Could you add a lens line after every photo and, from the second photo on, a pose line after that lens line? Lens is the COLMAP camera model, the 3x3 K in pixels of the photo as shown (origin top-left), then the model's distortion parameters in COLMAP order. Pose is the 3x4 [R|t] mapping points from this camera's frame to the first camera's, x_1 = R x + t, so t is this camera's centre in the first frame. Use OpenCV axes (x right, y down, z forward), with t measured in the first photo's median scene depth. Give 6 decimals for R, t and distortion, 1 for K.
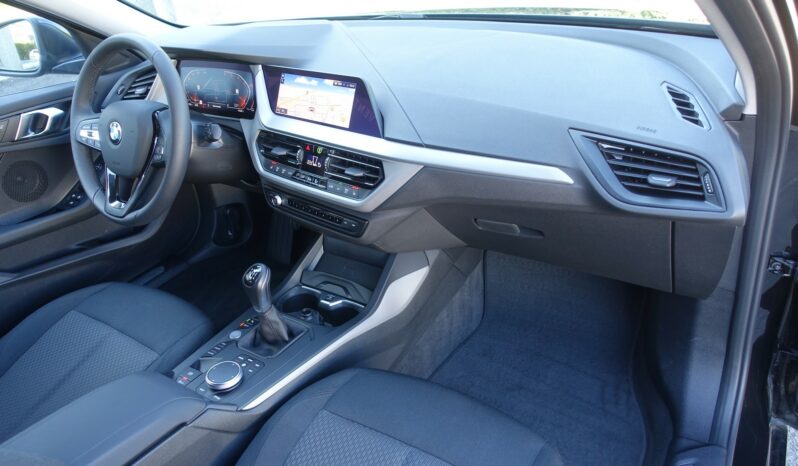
lens RADIAL K [[546.8, 0, 394.5], [0, 546.8, 229.7], [0, 0, 1]] dist [-0.001626, -0.003492]
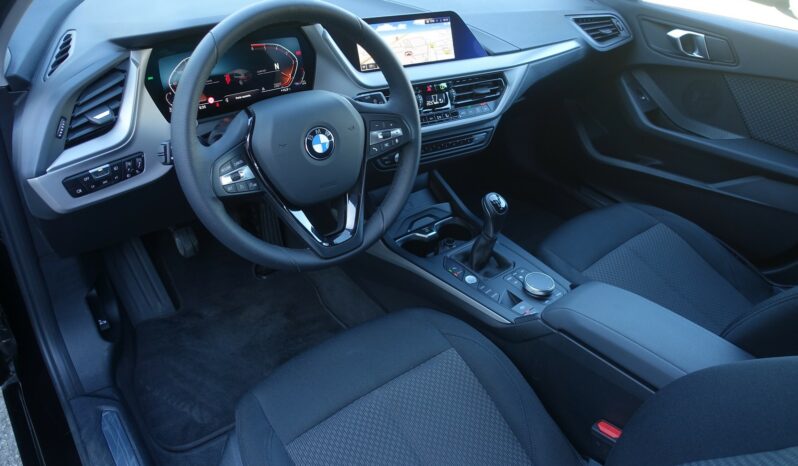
lens RADIAL K [[546.8, 0, 404.4], [0, 546.8, 233.0], [0, 0, 1]] dist [-0.001626, -0.003492]
pose [[0.309124, -0.468224, 0.827773, -1.190147], [0.383758, 0.857807, 0.341902, -0.295746], [-0.870157, 0.211974, 0.444853, 0.655092]]
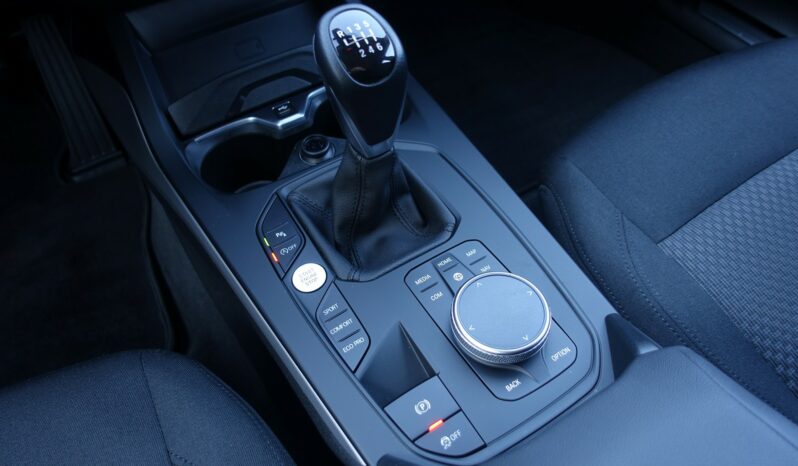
lens RADIAL K [[546.8, 0, 400.5], [0, 546.8, 228.9], [0, 0, 1]] dist [-0.001626, -0.003492]
pose [[0.445515, -0.662482, 0.602191, -0.475629], [0.428642, 0.748367, 0.506174, 0.015506], [-0.785991, 0.032616, 0.617377, 0.760750]]
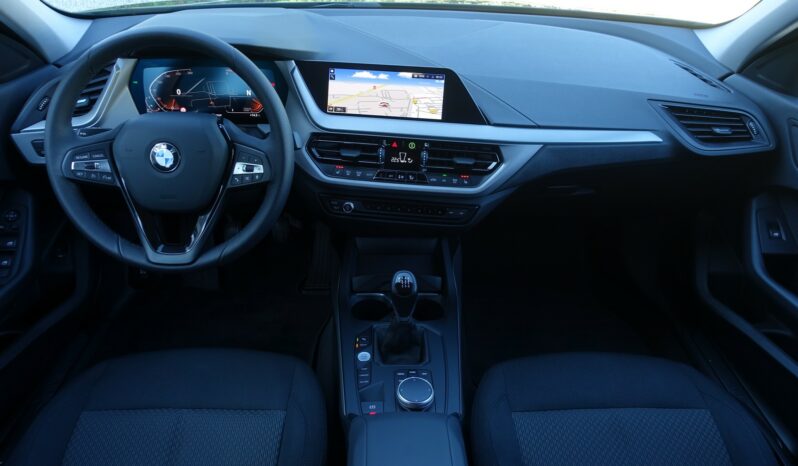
lens RADIAL K [[546.8, 0, 397.1], [0, 546.8, 232.0], [0, 0, 1]] dist [-0.001626, -0.003492]
pose [[0.821714, -0.208749, 0.530293, -0.716261], [0.191652, 0.977525, 0.087828, -0.085476], [-0.536709, 0.029462, 0.843253, 0.195871]]
